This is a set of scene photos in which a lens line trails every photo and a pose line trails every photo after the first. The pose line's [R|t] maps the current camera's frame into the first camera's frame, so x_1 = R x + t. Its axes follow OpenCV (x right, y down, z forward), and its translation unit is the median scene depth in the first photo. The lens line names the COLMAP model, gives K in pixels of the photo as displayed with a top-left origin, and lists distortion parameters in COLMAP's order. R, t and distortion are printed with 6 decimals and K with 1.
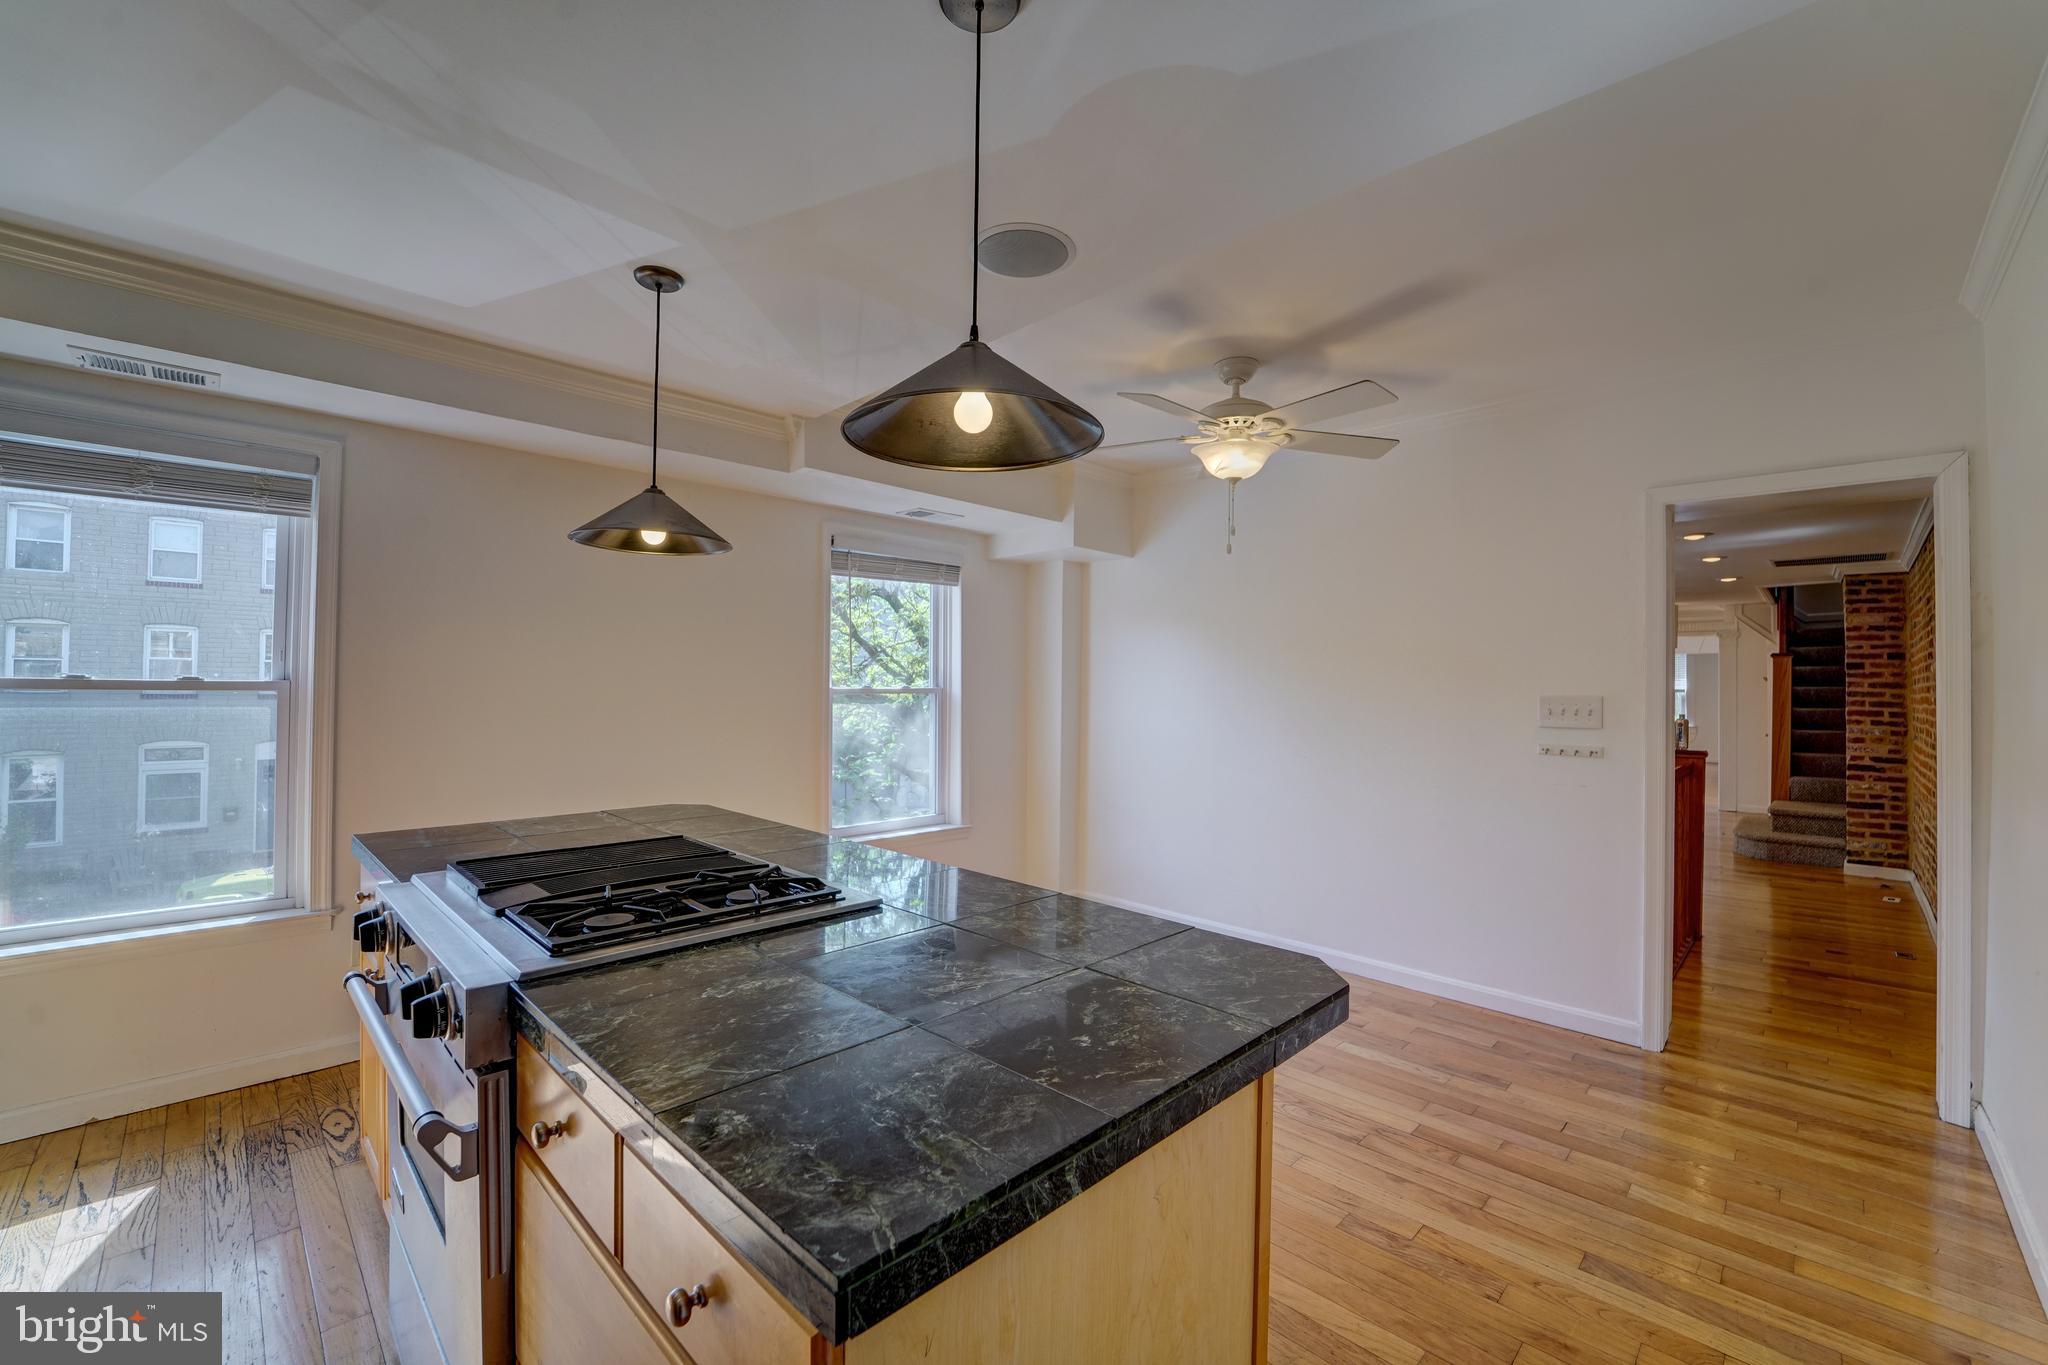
lens RADIAL K [[837.2, 0, 1004.9], [0, 837.2, 678.3], [0, 0, 1]] dist [-0.019218, 0.001601]
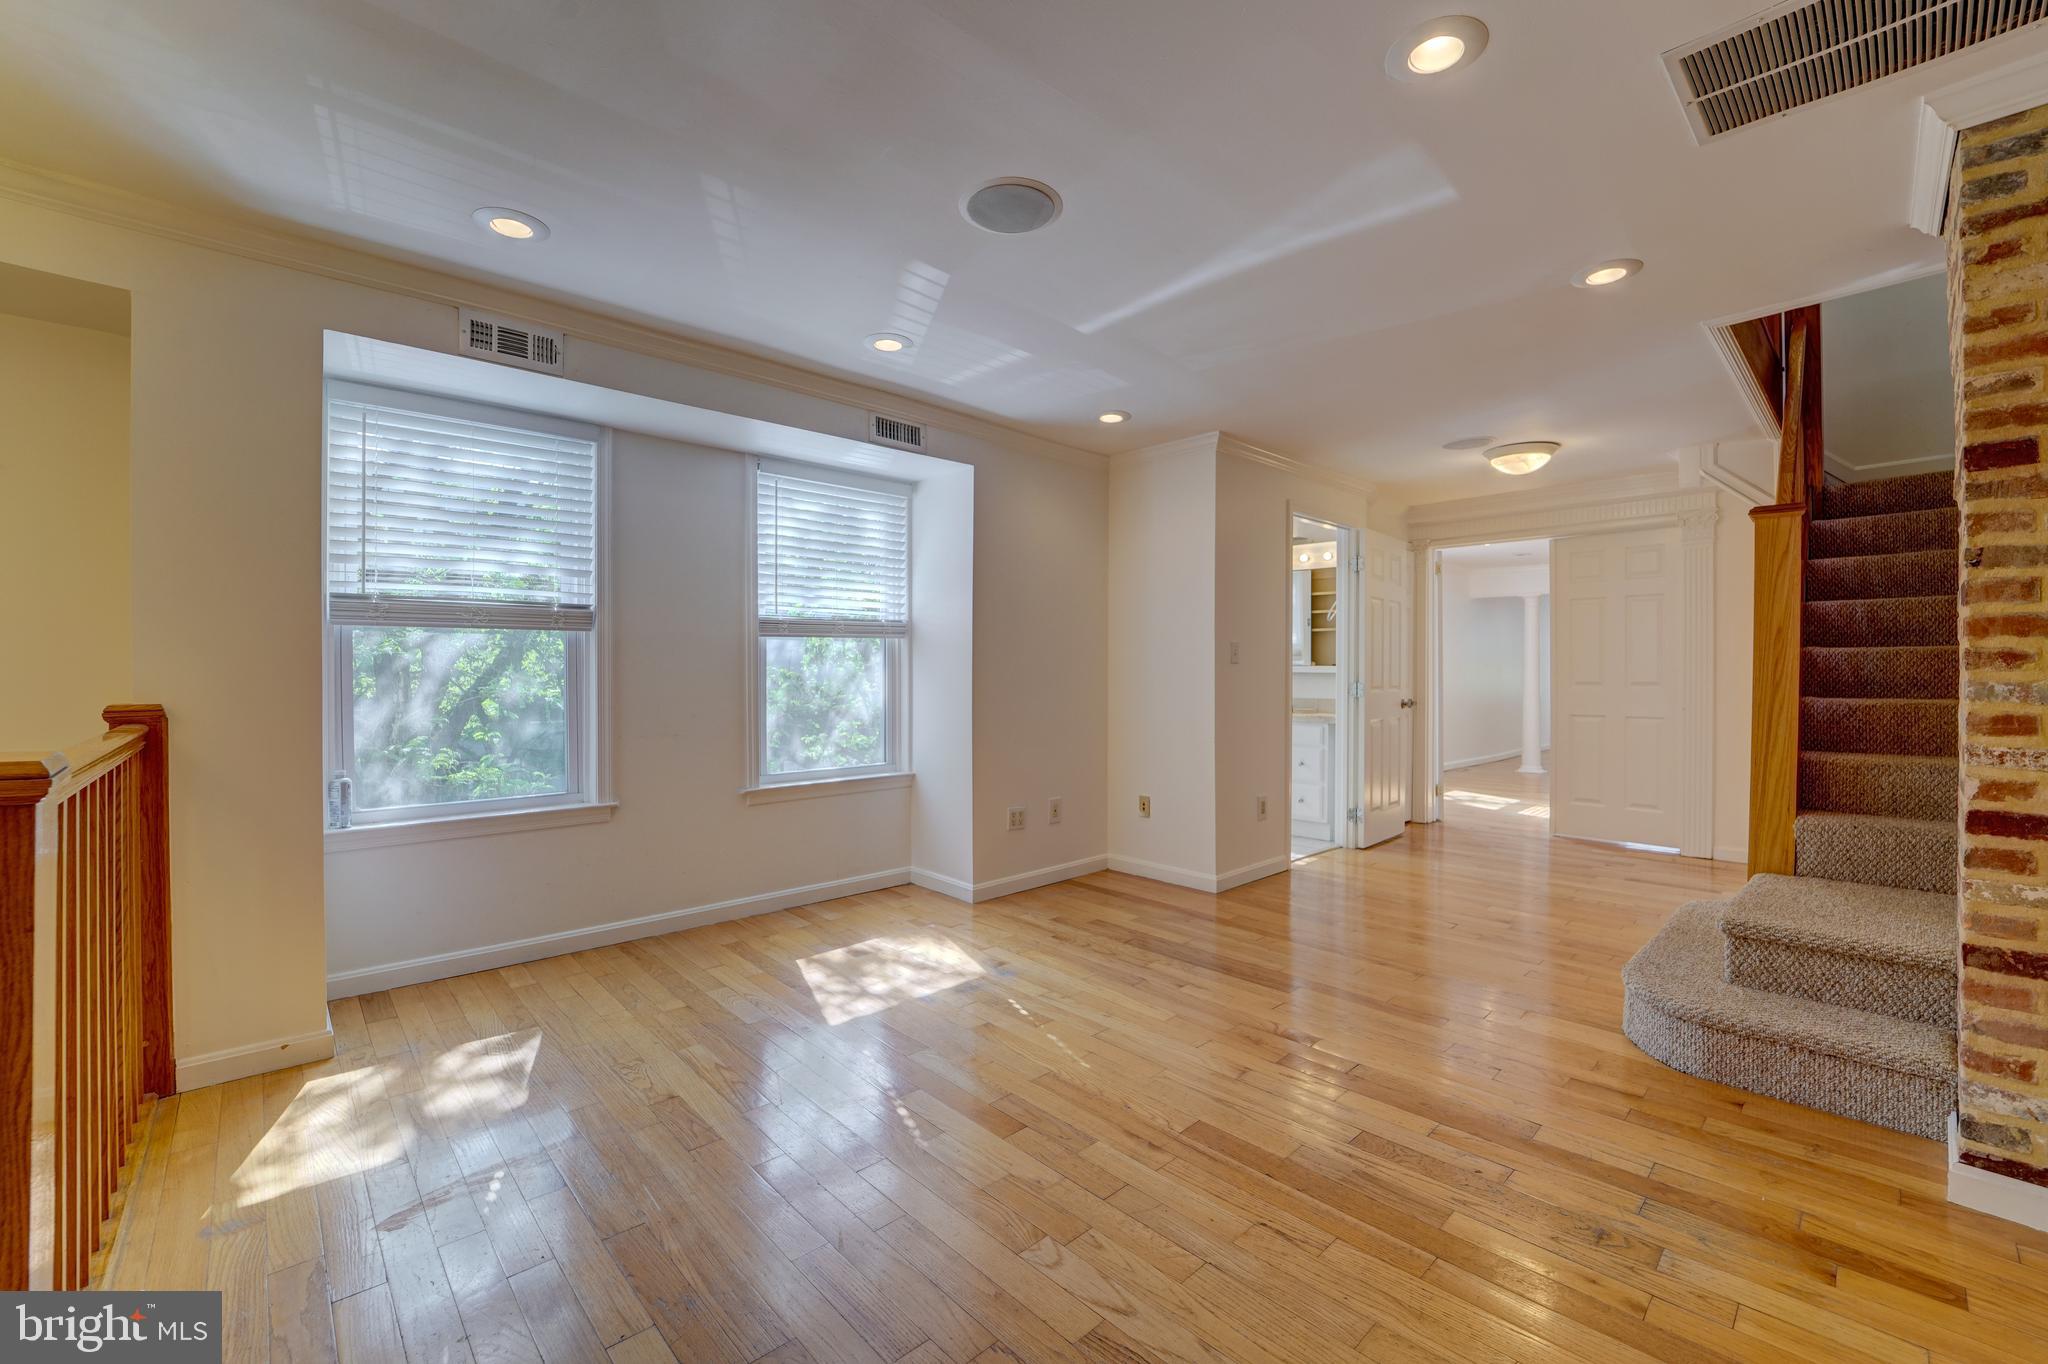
lens RADIAL K [[837.2, 0, 1033.5], [0, 837.2, 675.6], [0, 0, 1]] dist [-0.019218, 0.001601]
pose [[0.999896, -0.005676, -0.013257, 0.720977], [0.005868, 0.999878, 0.014481, 0.053498], [0.013173, -0.014558, 0.999807, 0.727711]]
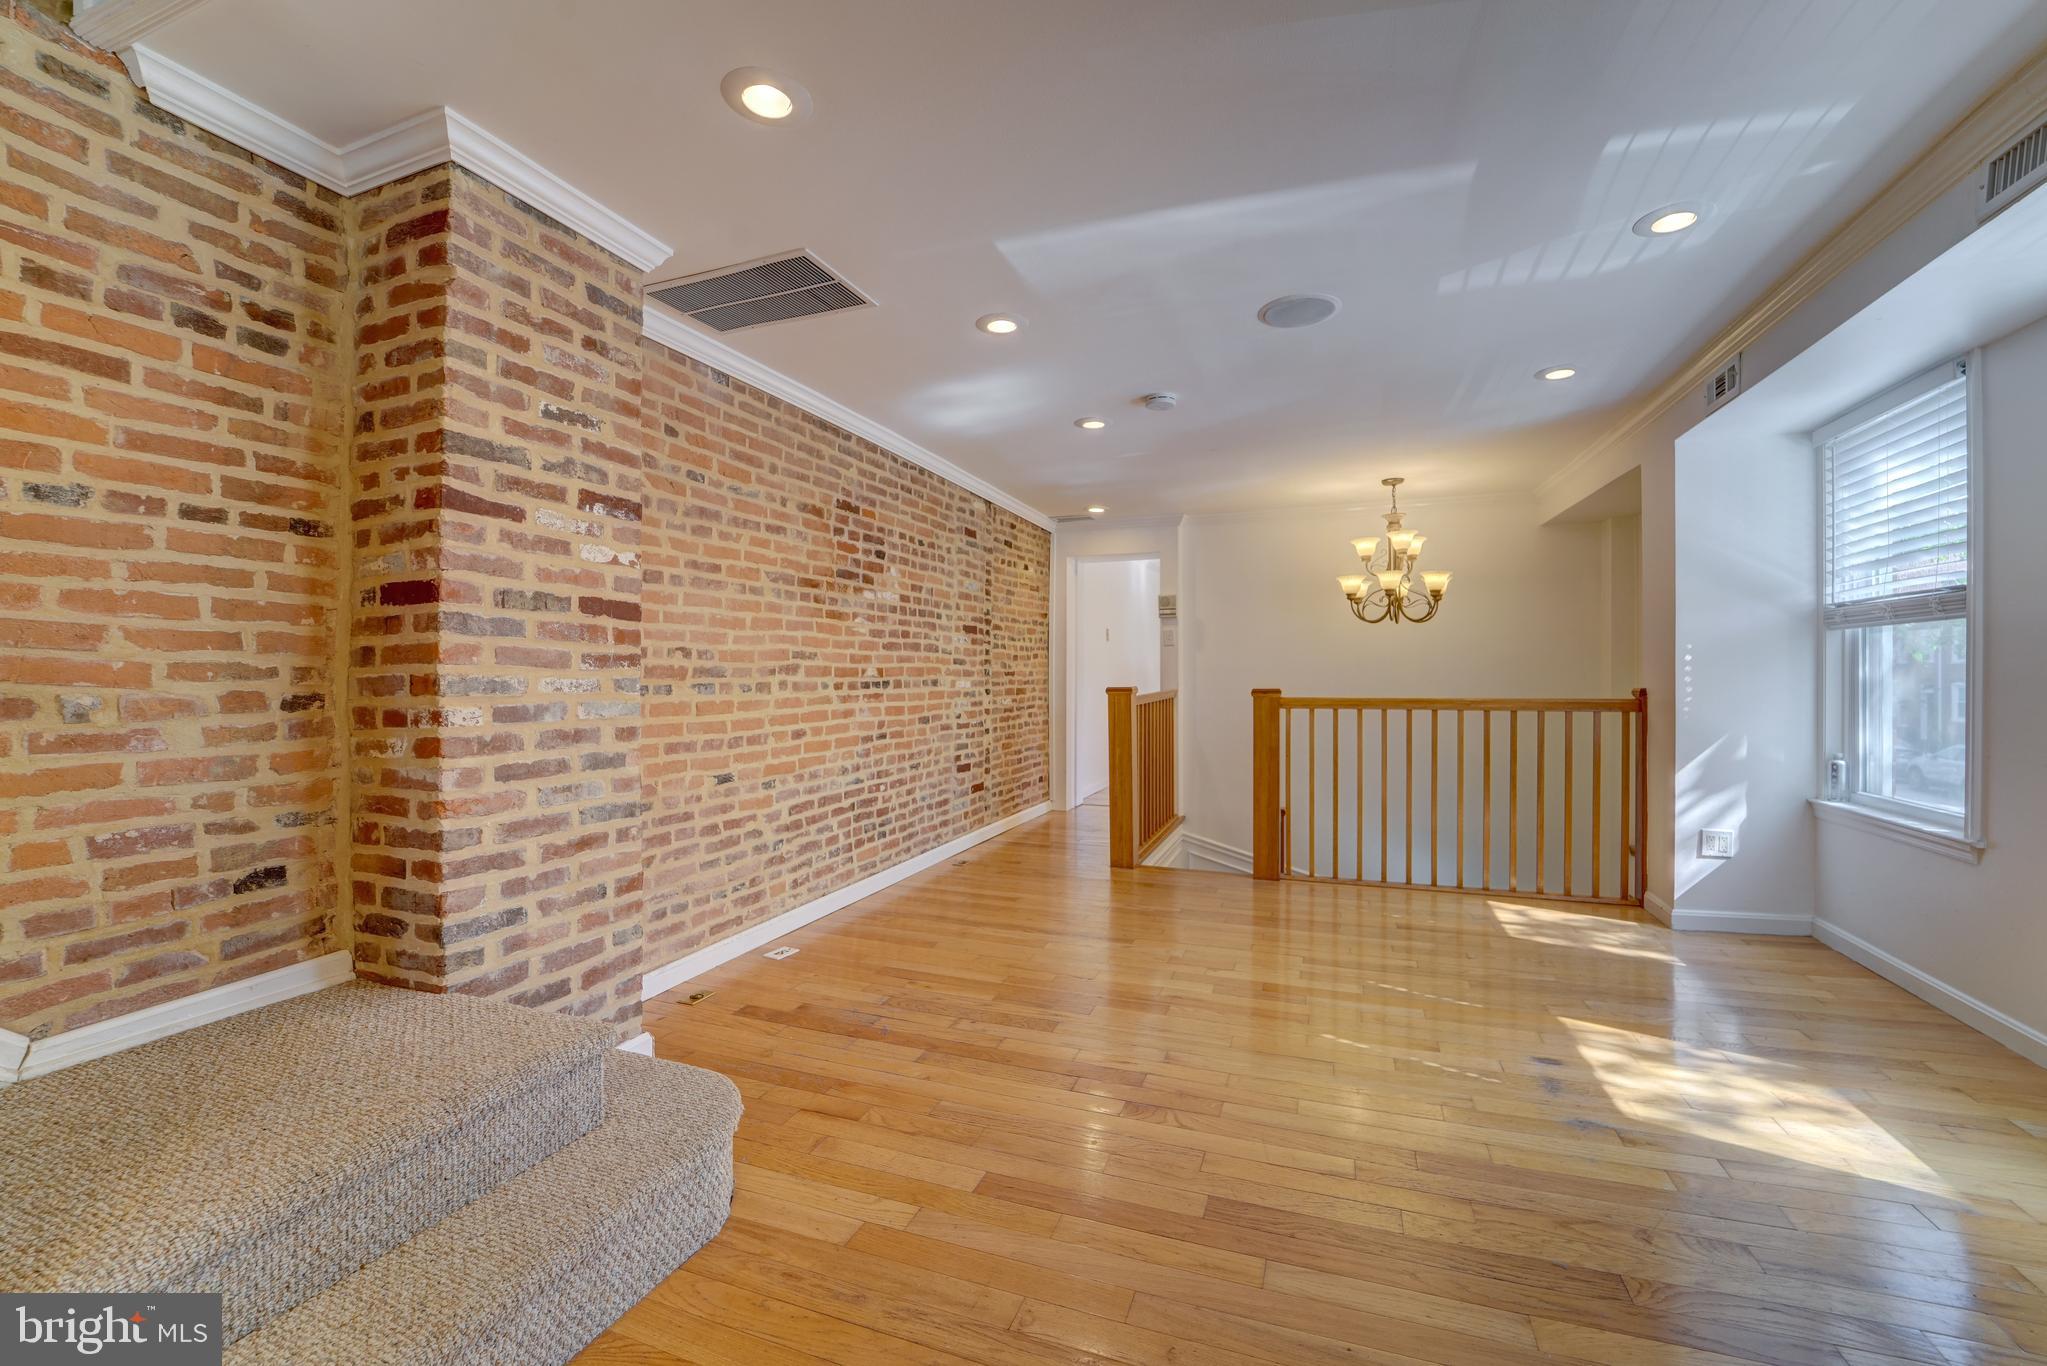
lens RADIAL K [[836.8, 0, 1027.1], [0, 836.8, 680.2], [0, 0, 1]] dist [-0.019218, 0.001601]
pose [[-0.902143, 0.000552, -0.431437, 1.042920], [0.002349, 0.999991, -0.003632, 0.064320], [0.431430, -0.004290, -0.902136, 1.439973]]
